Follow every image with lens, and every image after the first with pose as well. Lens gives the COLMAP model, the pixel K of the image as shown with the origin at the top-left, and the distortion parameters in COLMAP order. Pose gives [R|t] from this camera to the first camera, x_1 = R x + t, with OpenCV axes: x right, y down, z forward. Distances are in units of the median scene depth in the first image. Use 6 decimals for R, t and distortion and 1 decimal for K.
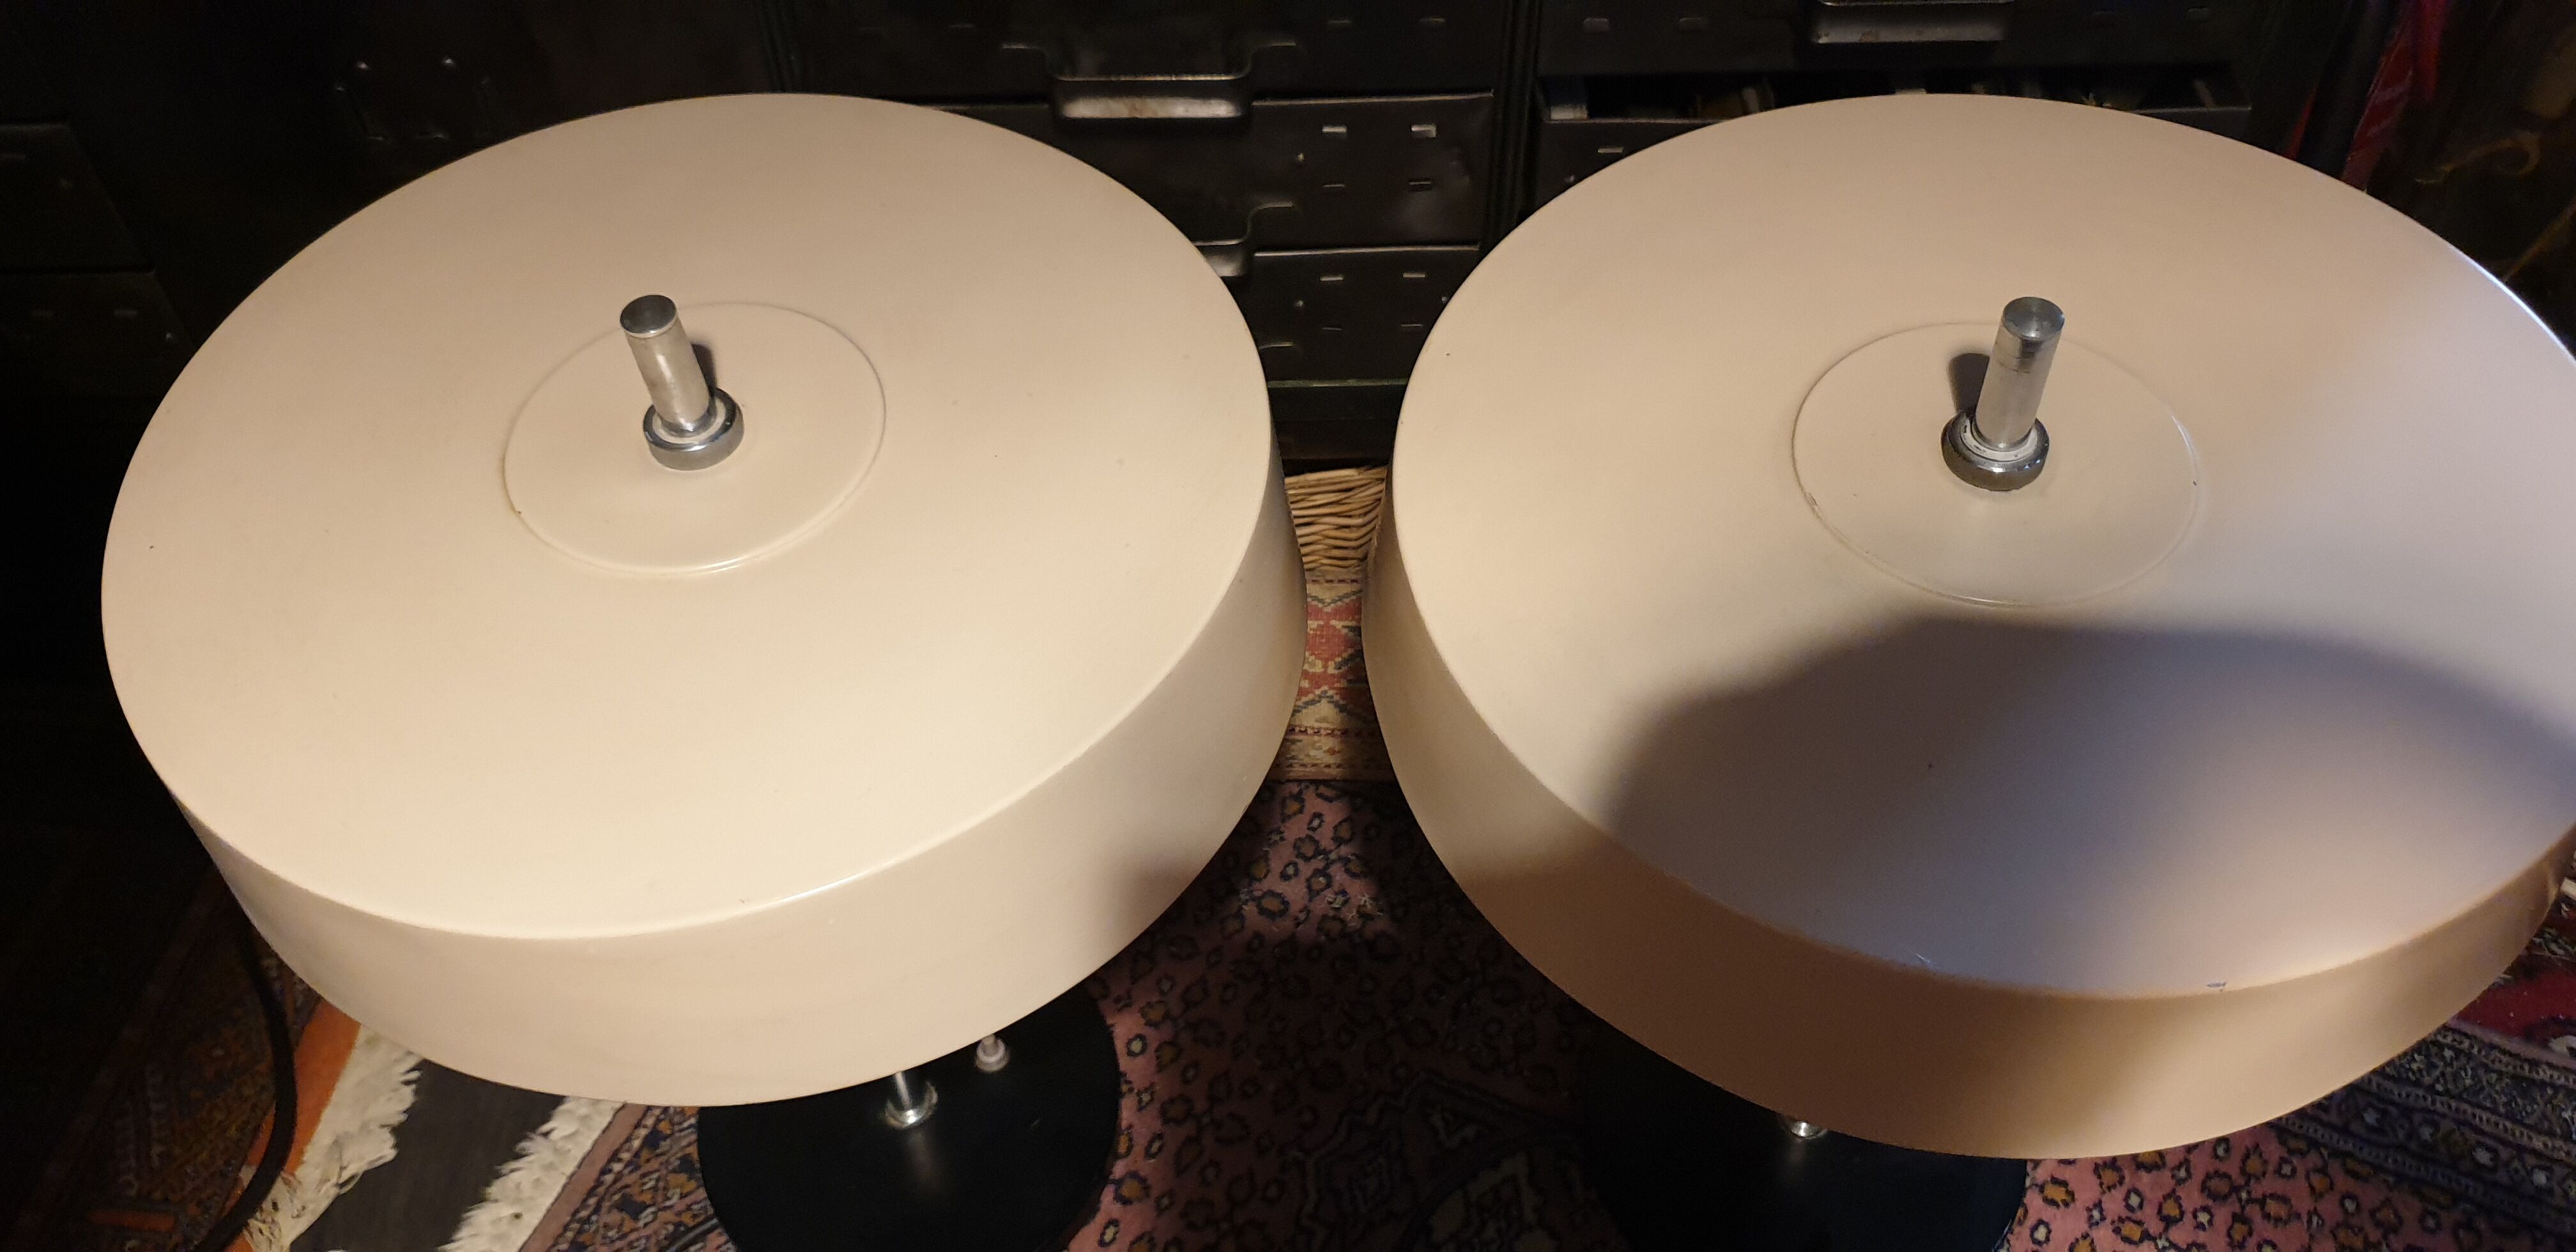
lens RADIAL K [[2076.9, 0, 1247.2], [0, 2076.9, 603.5], [0, 0, 1]] dist [0.057638, -0.058834]
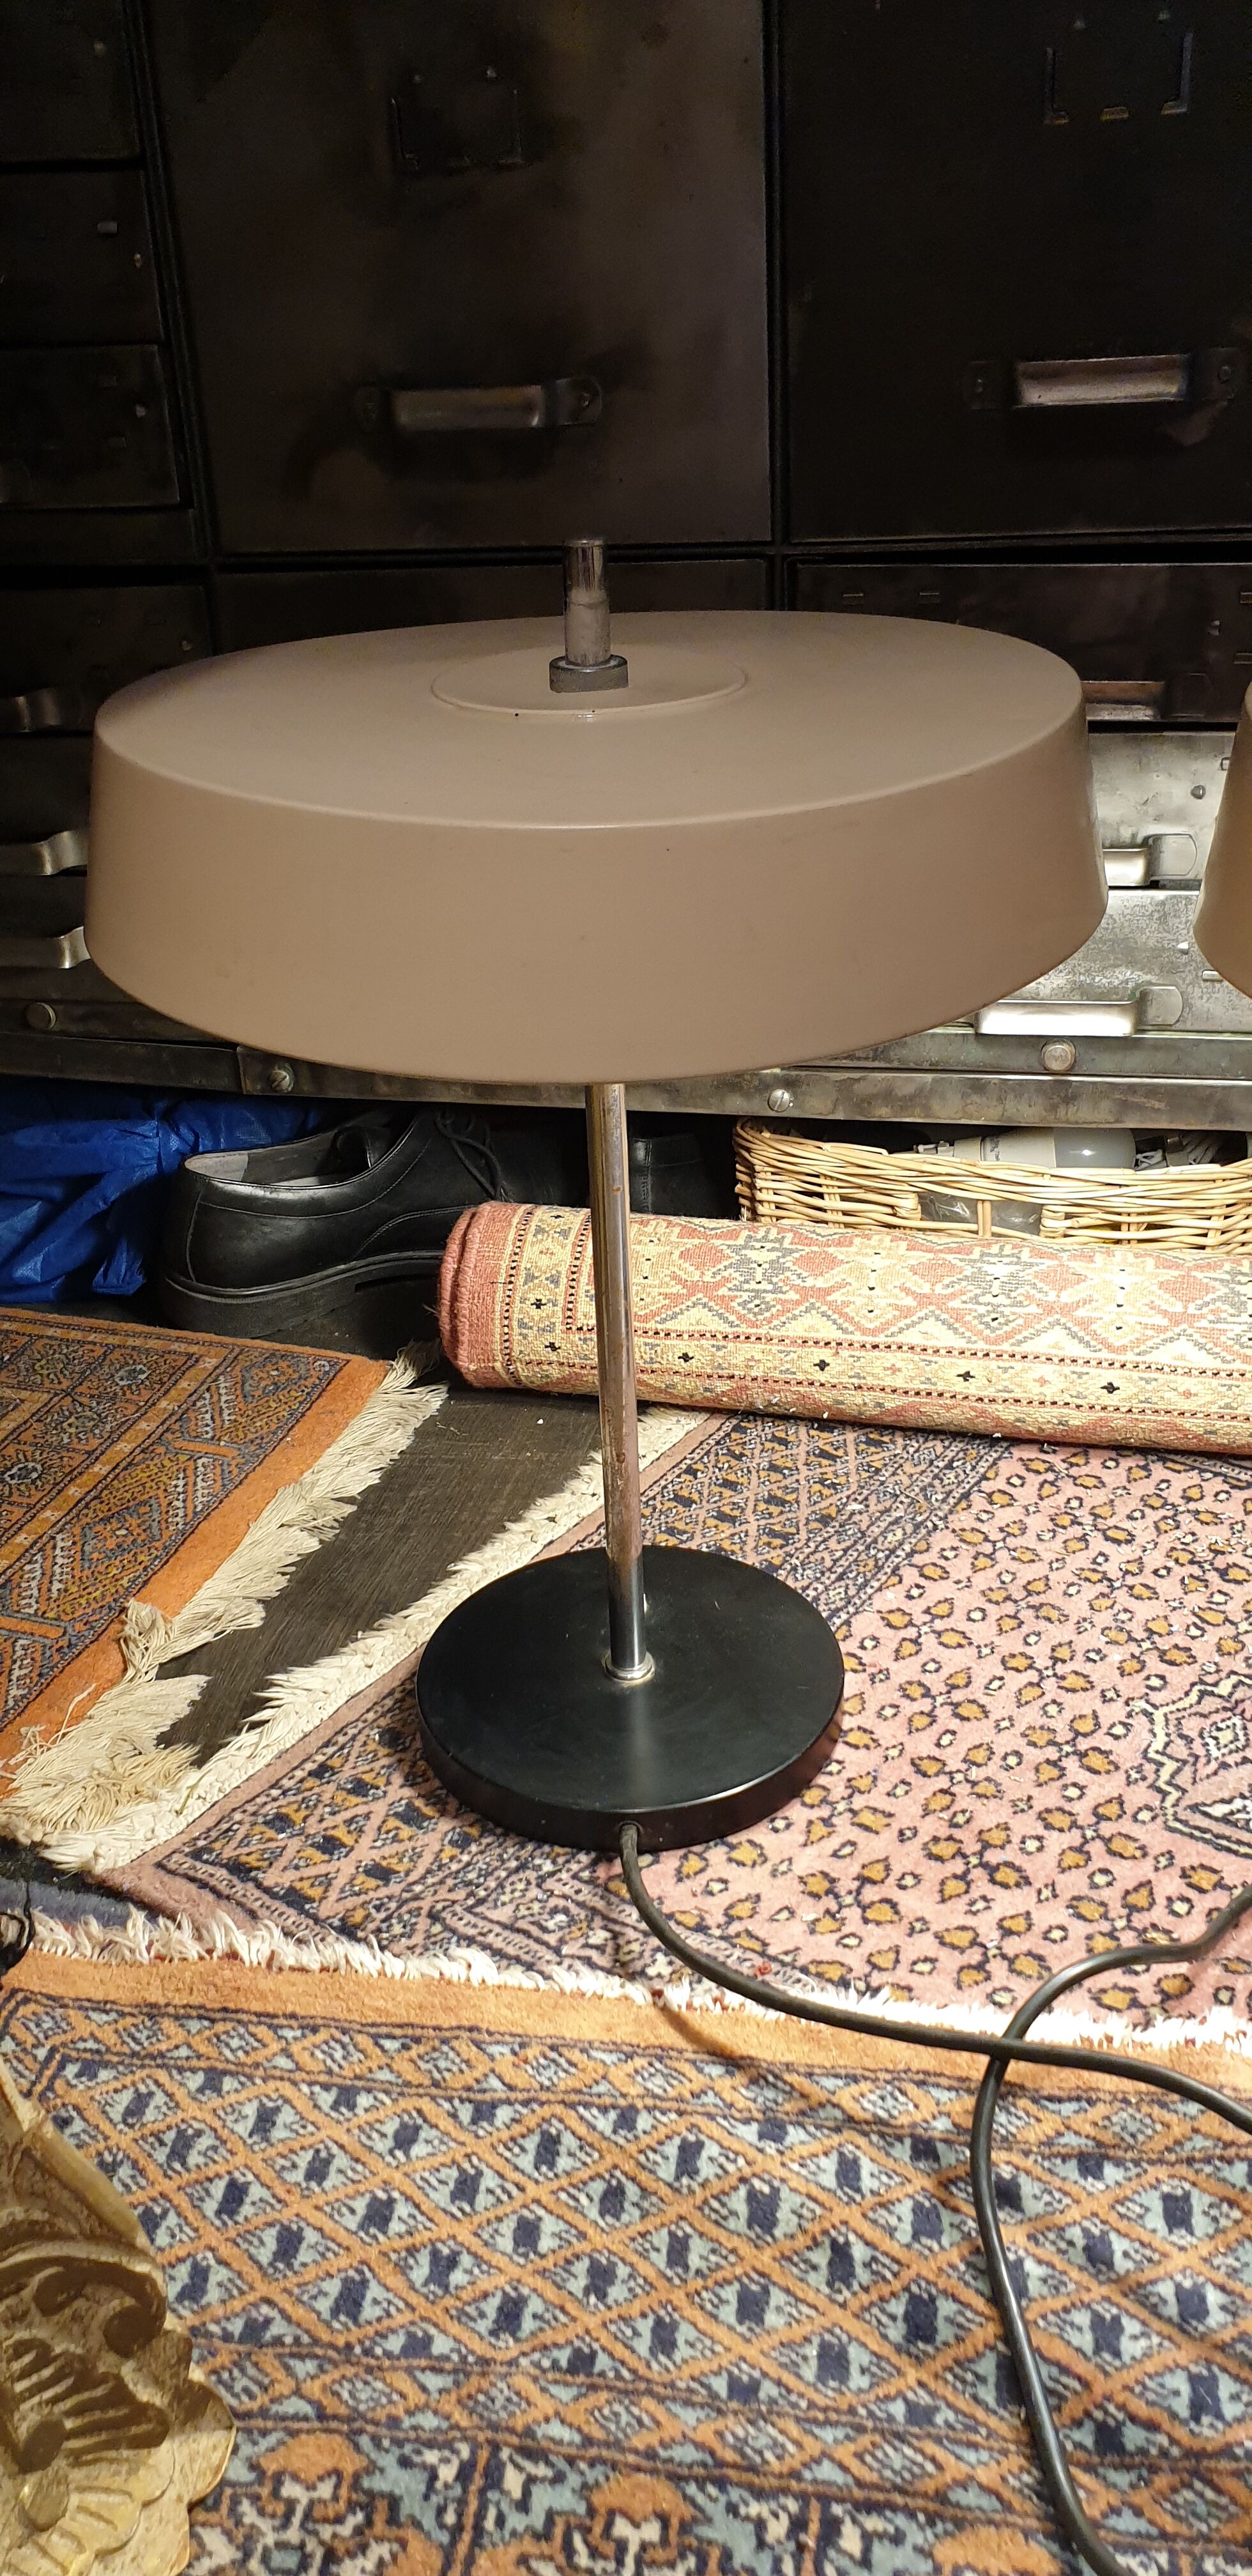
lens RADIAL K [[2076.9, 0, 610.5], [0, 2076.9, 1247.6], [0, 0, 1]] dist [0.057638, -0.058834]
pose [[0.977963, 0.076171, -0.194385, -0.045914], [-0.148615, 0.907918, -0.391917, 0.485744], [0.146633, 0.412169, 0.899231, 0.006430]]
